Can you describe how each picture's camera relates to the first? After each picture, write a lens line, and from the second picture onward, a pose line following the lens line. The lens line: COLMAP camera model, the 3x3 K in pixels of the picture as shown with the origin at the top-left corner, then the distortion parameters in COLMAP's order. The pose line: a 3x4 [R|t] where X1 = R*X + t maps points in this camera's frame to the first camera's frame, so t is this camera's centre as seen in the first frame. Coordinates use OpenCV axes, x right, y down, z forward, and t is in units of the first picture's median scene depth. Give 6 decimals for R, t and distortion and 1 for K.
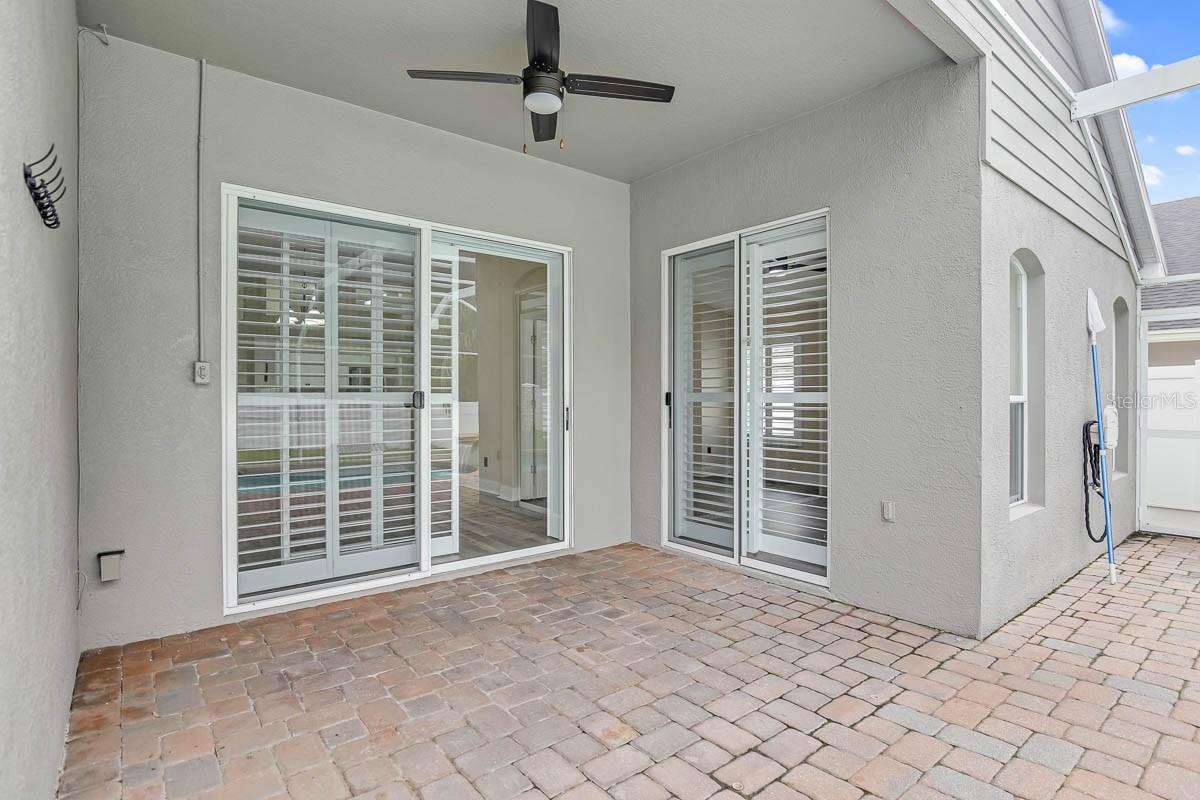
lens RADIAL K [[605.0, 0, 602.6], [0, 605.0, 396.3], [0, 0, 1]] dist [-0.000407, 0.000057]
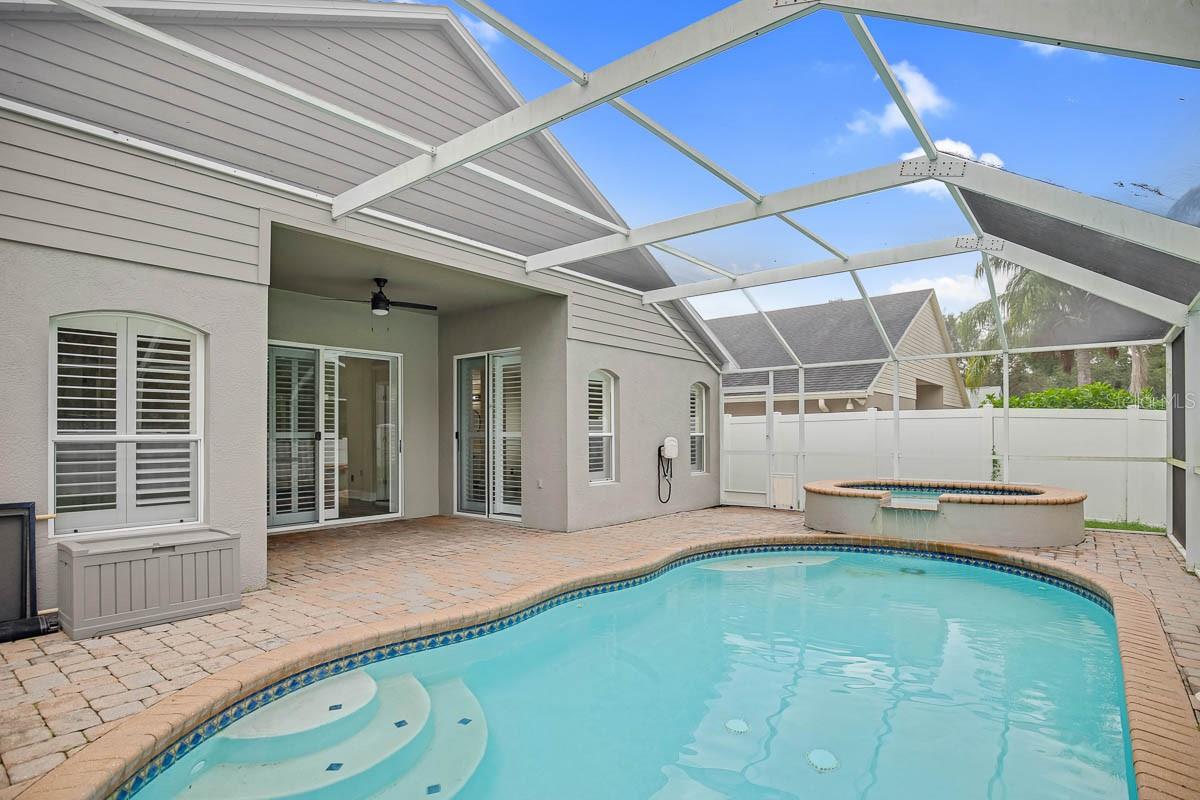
lens RADIAL K [[605.0, 0, 593.0], [0, 605.0, 431.8], [0, 0, 1]] dist [-0.000407, 0.000057]
pose [[0.980714, -0.000170, 0.195450, 0.168709], [0.000266, 1.000000, -0.000466, -0.005905], [-0.195450, 0.000509, 0.980714, -0.993864]]
